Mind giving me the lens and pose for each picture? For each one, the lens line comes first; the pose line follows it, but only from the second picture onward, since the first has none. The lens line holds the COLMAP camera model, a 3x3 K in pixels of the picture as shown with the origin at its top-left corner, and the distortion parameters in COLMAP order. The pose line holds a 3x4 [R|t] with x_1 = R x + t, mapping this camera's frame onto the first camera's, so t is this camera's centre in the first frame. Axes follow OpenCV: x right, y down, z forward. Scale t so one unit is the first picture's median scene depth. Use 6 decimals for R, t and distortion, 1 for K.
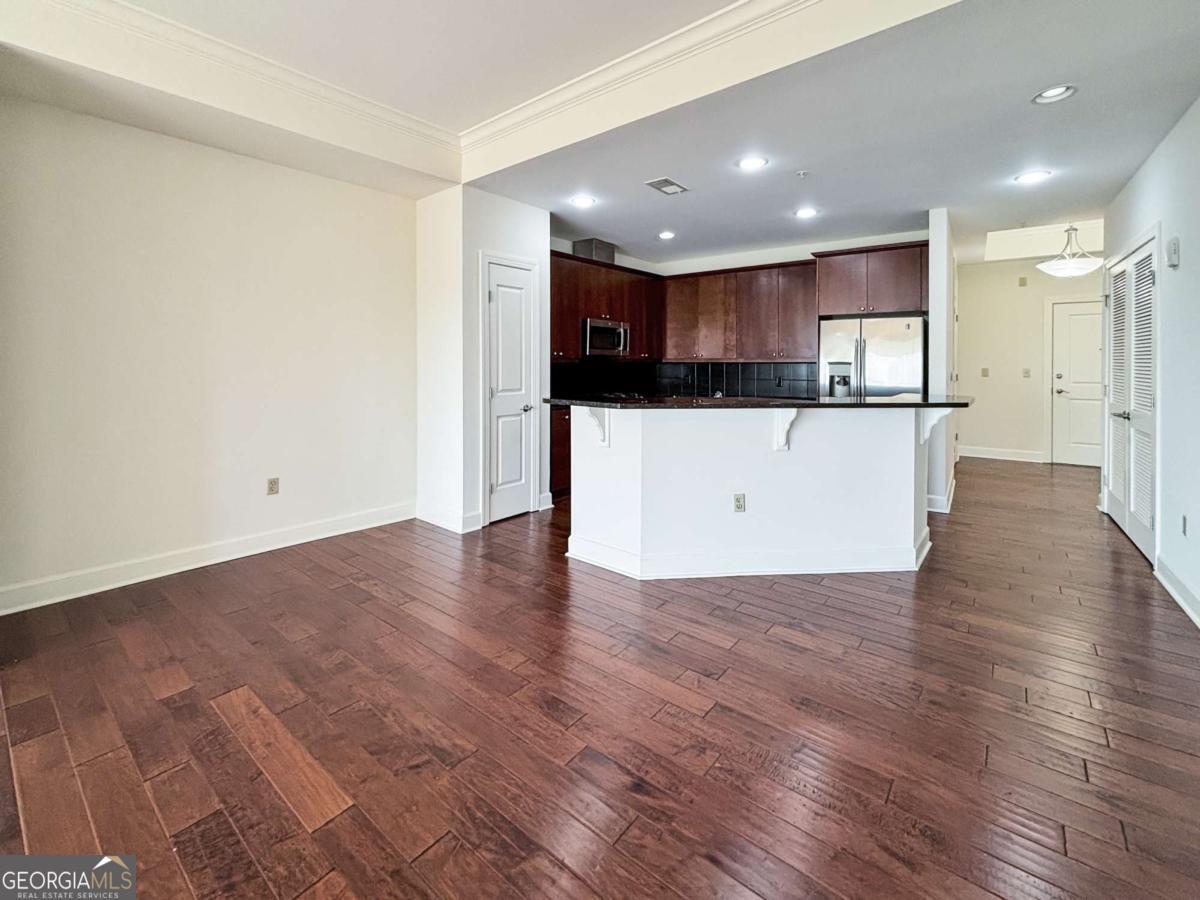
lens RADIAL K [[514.4, 0, 568.9], [0, 514.4, 370.9], [0, 0, 1]] dist [-0.007609, 0.002695]
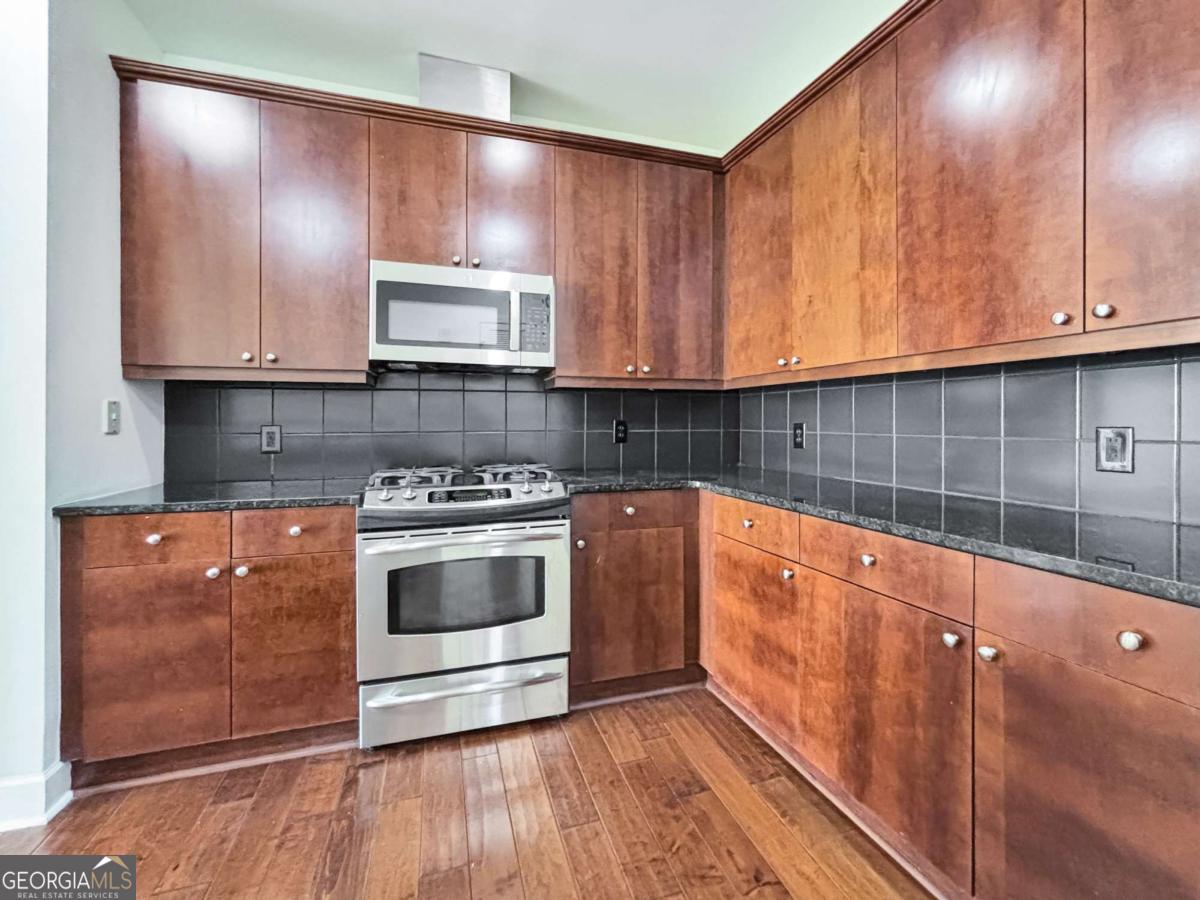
lens RADIAL K [[514.4, 0, 595.5], [0, 514.4, 419.7], [0, 0, 1]] dist [-0.007609, 0.002695]
pose [[0.858661, 0.003868, -0.512530, 0.429834], [-0.008272, 0.999946, -0.006312, 0.014534], [0.512478, 0.009659, 0.858646, 0.904637]]
